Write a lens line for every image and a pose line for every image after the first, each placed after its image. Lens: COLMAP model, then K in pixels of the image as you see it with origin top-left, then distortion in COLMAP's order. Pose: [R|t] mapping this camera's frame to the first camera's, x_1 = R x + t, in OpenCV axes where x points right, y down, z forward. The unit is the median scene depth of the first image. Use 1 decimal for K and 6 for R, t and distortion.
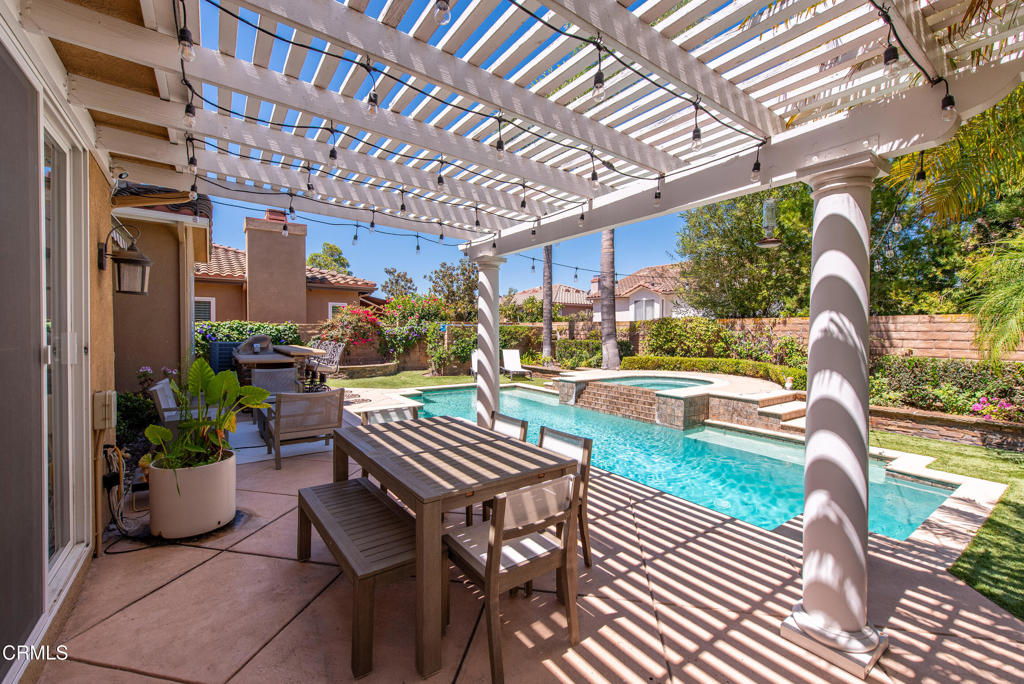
lens RADIAL K [[423.2, 0, 512.0], [0, 423.2, 342.0], [0, 0, 1]] dist [0.002228, 0.000157]
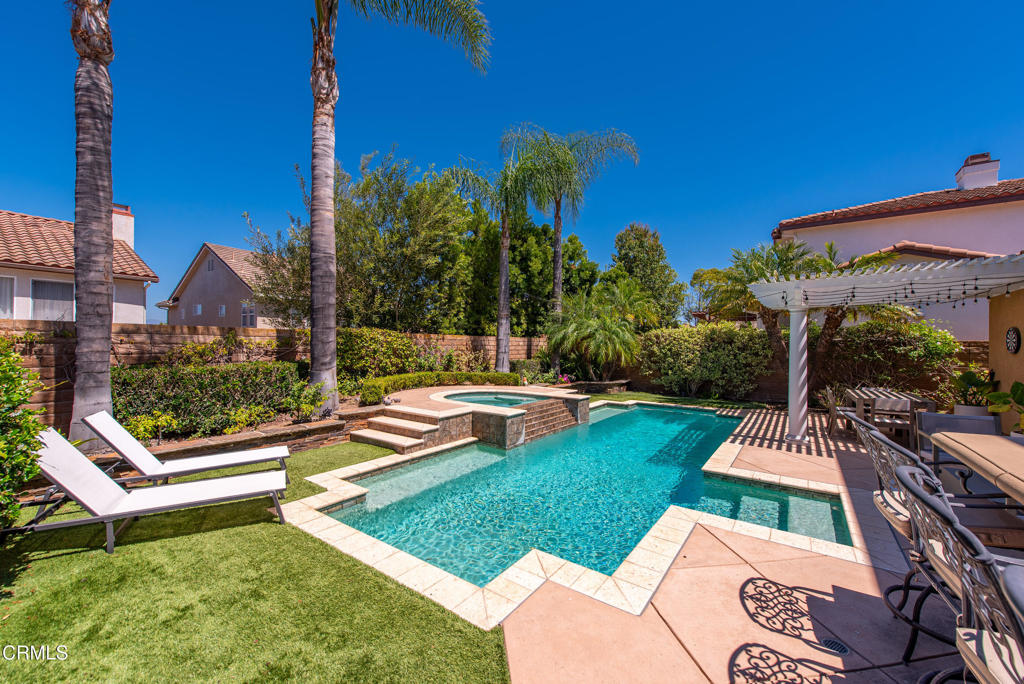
lens RADIAL K [[401.4, 0, 518.4], [0, 401.4, 338.5], [0, 0, 1]] dist [0.021063, -0.007566]
pose [[-0.343853, 0.002079, 0.939021, -0.451059], [0.008965, 0.999959, 0.001069, -0.038559], [-0.938981, 0.008786, -0.343857, 1.016083]]
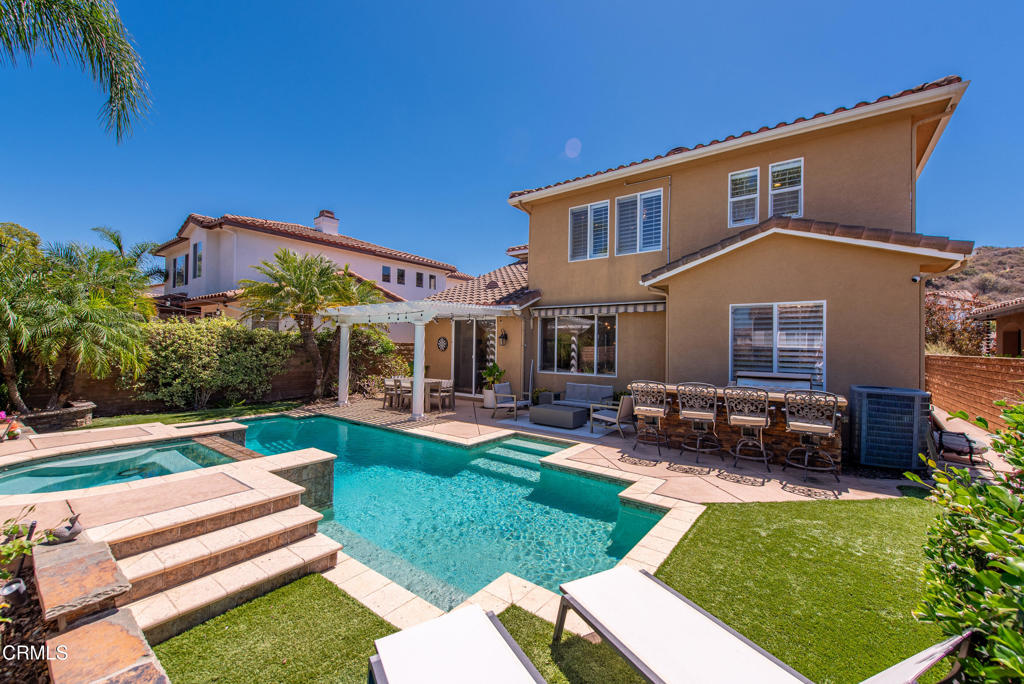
lens RADIAL K [[409.6, 0, 513.3], [0, 409.6, 333.1], [0, 0, 1]] dist [0.011978, -0.000061]
pose [[-0.951285, -0.031416, -0.306709, 0.053357], [-0.030529, 0.999504, -0.007692, -0.057468], [0.306798, 0.002046, -0.951772, 1.292004]]
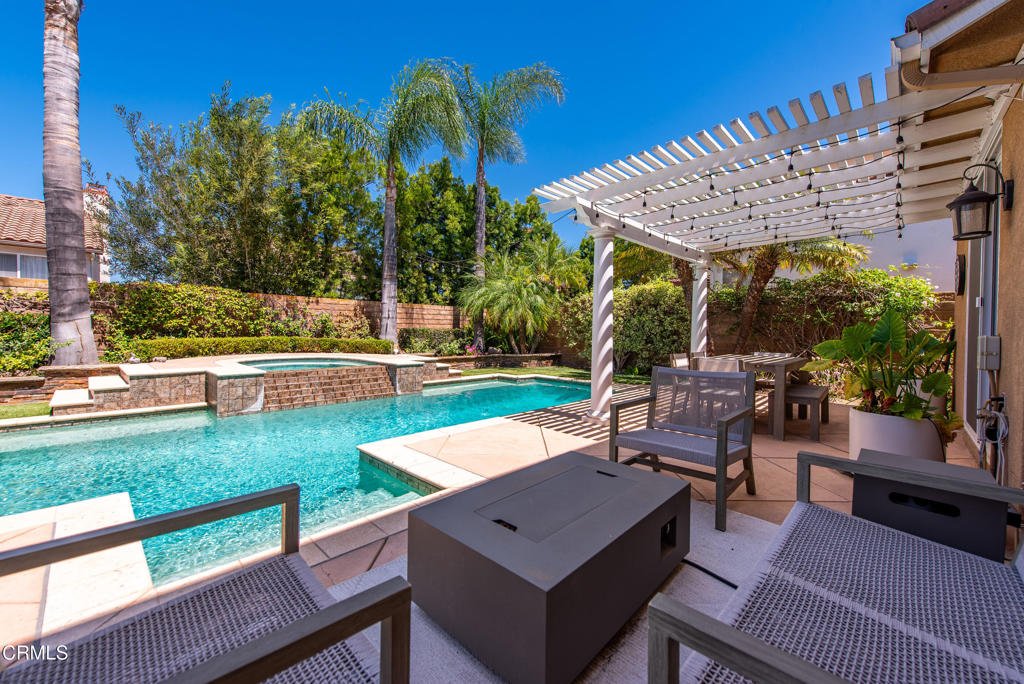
lens RADIAL K [[401.4, 0, 518.4], [0, 401.4, 338.5], [0, 0, 1]] dist [0.021063, -0.007566]
pose [[-0.201480, -0.029929, 0.979035, -0.431020], [0.009494, 0.999426, 0.032506, 0.017939], [-0.979447, 0.015844, -0.201081, 0.590358]]
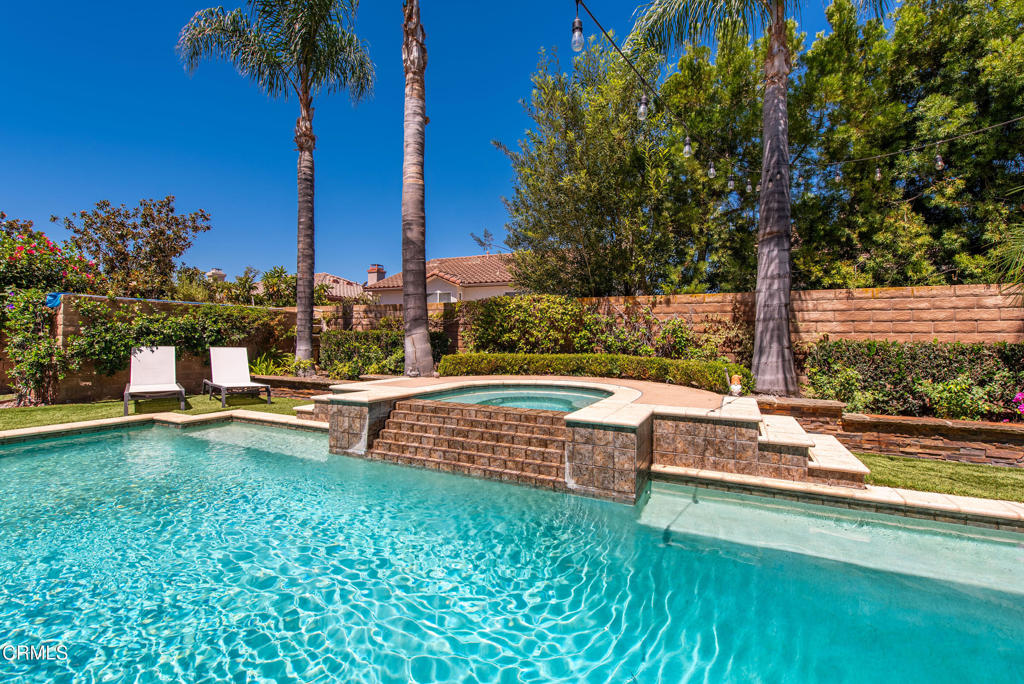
lens RADIAL K [[448.5, 0, 517.3], [0, 448.5, 337.1], [0, 0, 1]] dist [0.007072, -0.000366]
pose [[0.867658, 0.010403, 0.497052, 0.037947], [0.006211, 0.999476, -0.031759, 0.031174], [-0.497122, 0.030643, 0.867139, 0.397828]]
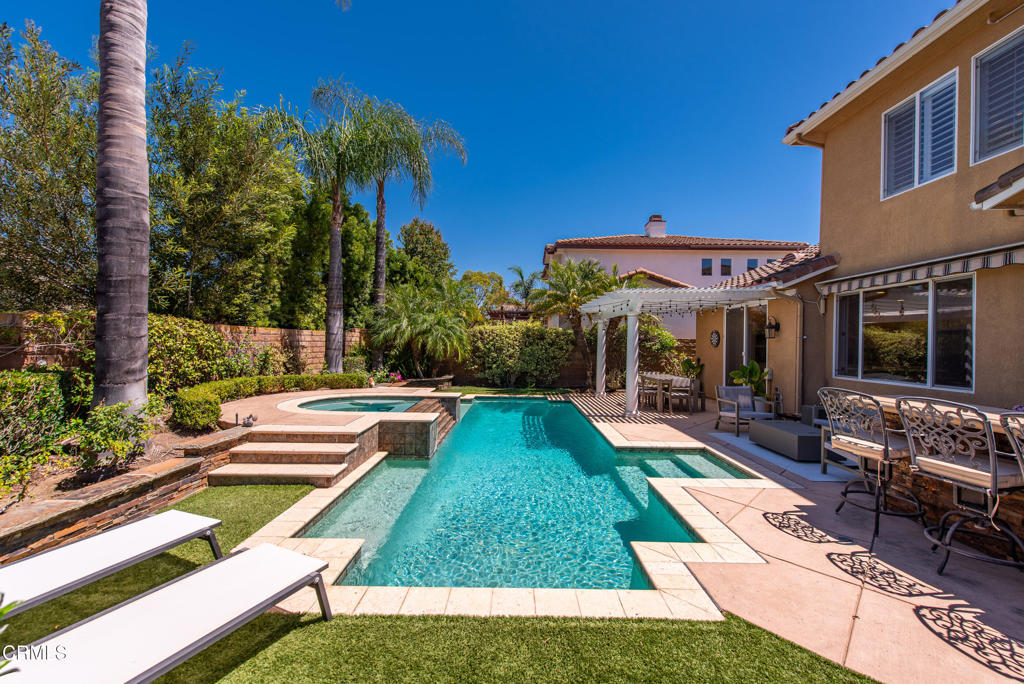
lens RADIAL K [[401.4, 0, 518.4], [0, 401.4, 338.5], [0, 0, 1]] dist [0.021063, -0.007566]
pose [[-0.824017, -0.013792, 0.566397, -0.287552], [-0.006066, 0.999861, 0.015522, -0.041725], [-0.566533, 0.009354, -0.823986, 1.192590]]
